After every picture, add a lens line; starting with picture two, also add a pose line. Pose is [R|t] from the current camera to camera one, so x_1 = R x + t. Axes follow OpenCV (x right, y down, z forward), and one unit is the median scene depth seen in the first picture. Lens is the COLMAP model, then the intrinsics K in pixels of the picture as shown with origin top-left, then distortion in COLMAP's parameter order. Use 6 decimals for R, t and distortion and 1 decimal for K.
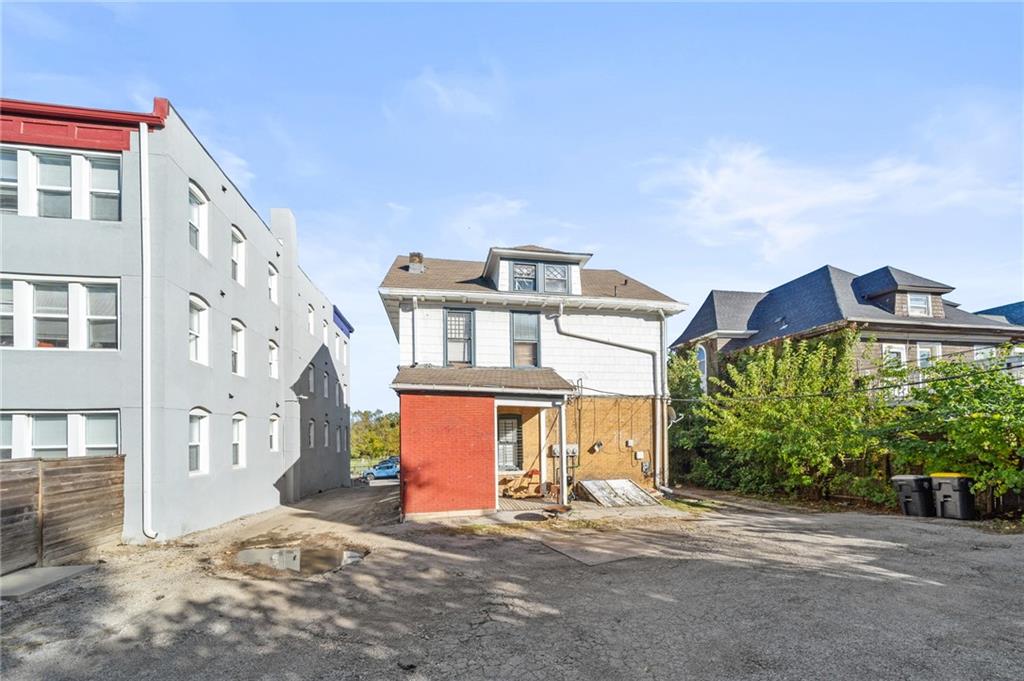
lens RADIAL K [[354.0, 0, 512.0], [0, 354.0, 340.5], [0, 0, 1]] dist [-0.000623, 0.000002]
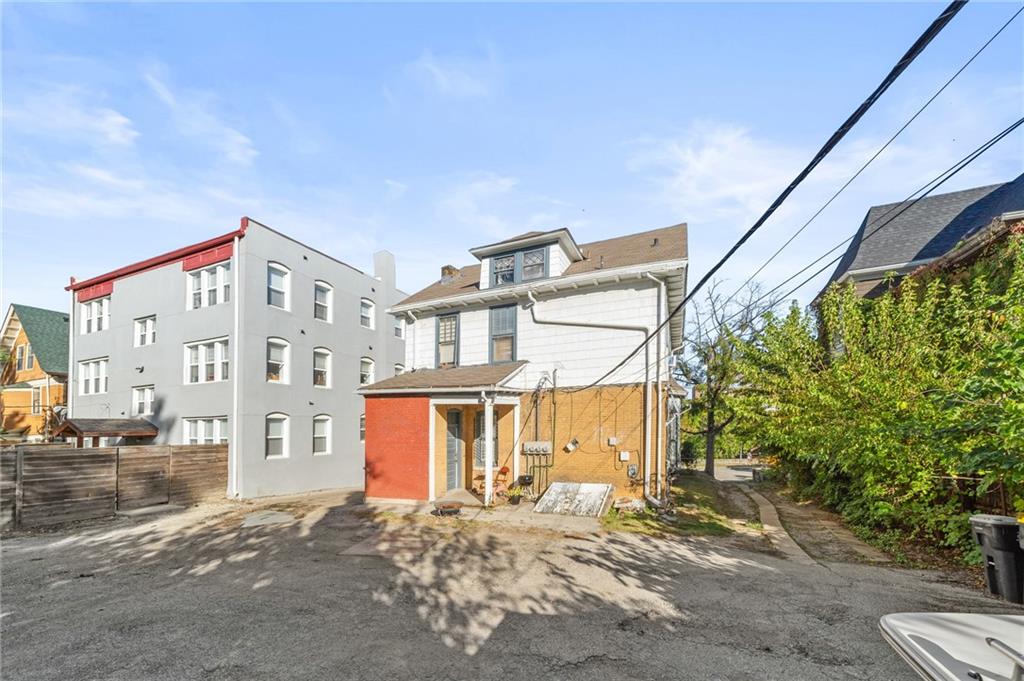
lens RADIAL K [[364.3, 0, 514.2], [0, 364.3, 330.0], [0, 0, 1]] dist [-0.000748, -0.000119]
pose [[0.851946, -0.136340, -0.505569, 0.612280], [0.137269, 0.989893, -0.035635, 0.027751], [0.505318, -0.039039, 0.862050, 0.150555]]
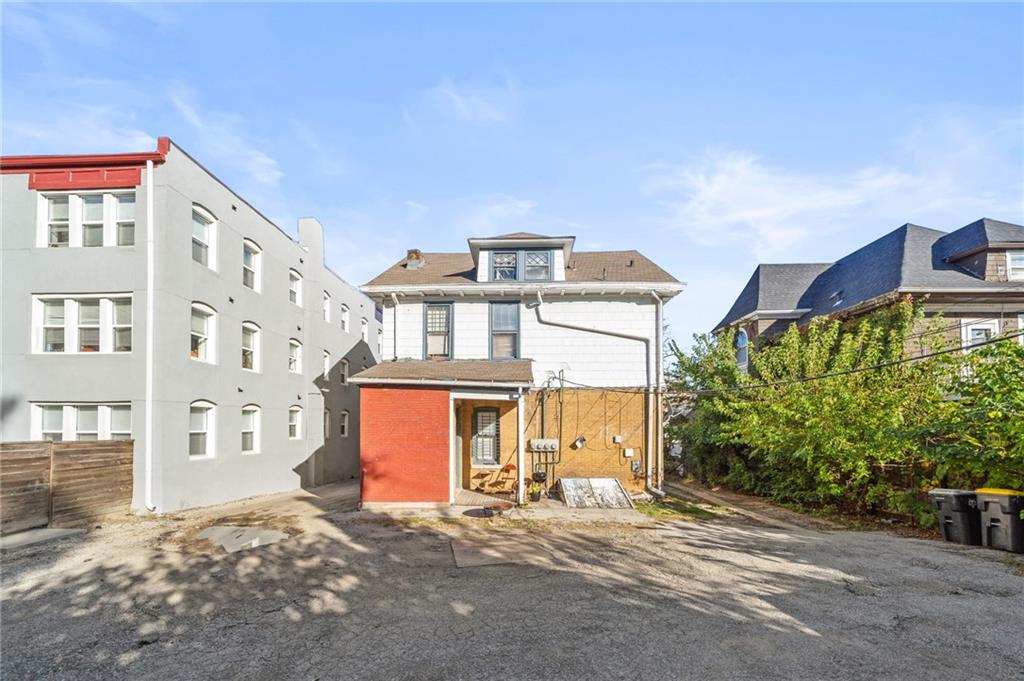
lens RADIAL K [[358.7, 0, 507.5], [0, 358.7, 332.1], [0, 0, 1]] dist [-0.001004, -0.000176]
pose [[0.980293, -0.035446, -0.194344, 0.252420], [0.035985, 0.999352, -0.000757, 0.003175], [0.194245, -0.006252, 0.980933, 0.037095]]
